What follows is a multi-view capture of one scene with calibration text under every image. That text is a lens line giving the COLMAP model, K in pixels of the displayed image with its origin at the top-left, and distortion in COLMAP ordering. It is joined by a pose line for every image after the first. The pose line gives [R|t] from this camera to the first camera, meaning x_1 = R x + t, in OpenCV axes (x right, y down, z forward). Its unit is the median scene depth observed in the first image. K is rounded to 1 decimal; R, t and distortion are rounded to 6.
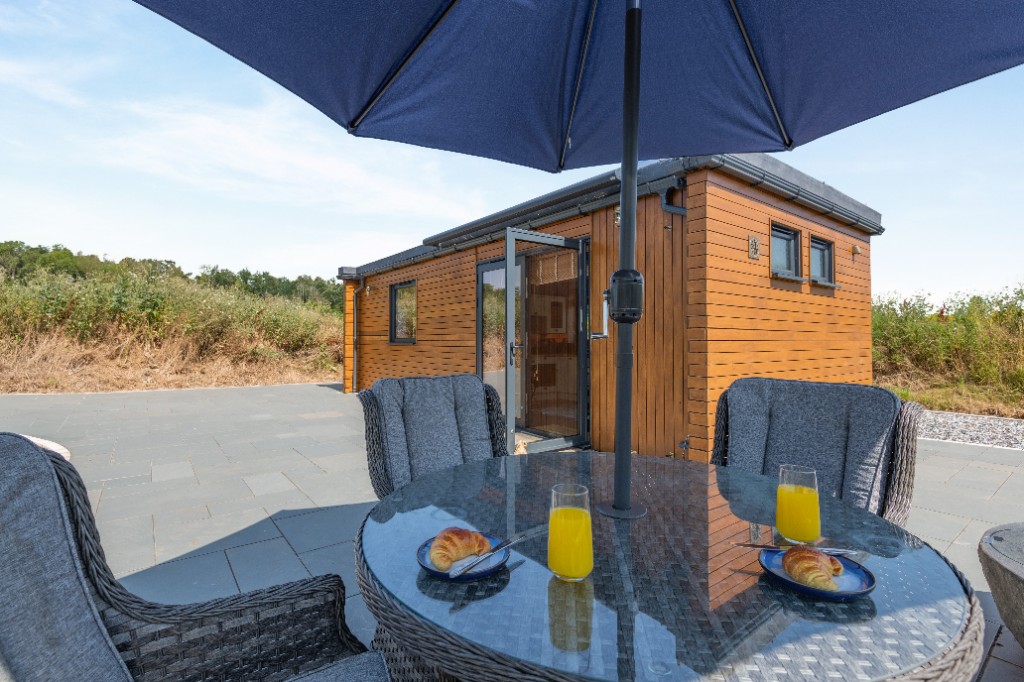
lens RADIAL K [[477.7, 0, 513.5], [0, 477.7, 342.6], [0, 0, 1]] dist [-0.002282, -0.000182]
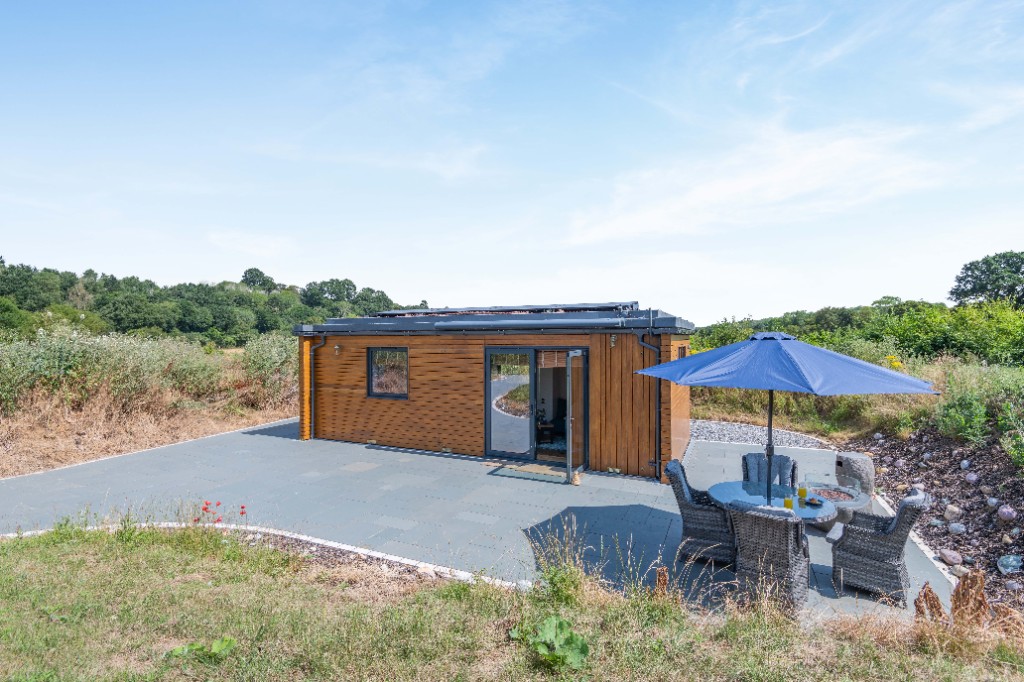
lens RADIAL K [[477.7, 0, 509.7], [0, 477.7, 341.2], [0, 0, 1]] dist [-0.002282, -0.000182]
pose [[0.882063, -0.005465, 0.471099, -0.478459], [0.005891, 0.999982, 0.000570, -0.127440], [-0.471094, 0.002272, 0.882080, -0.207625]]
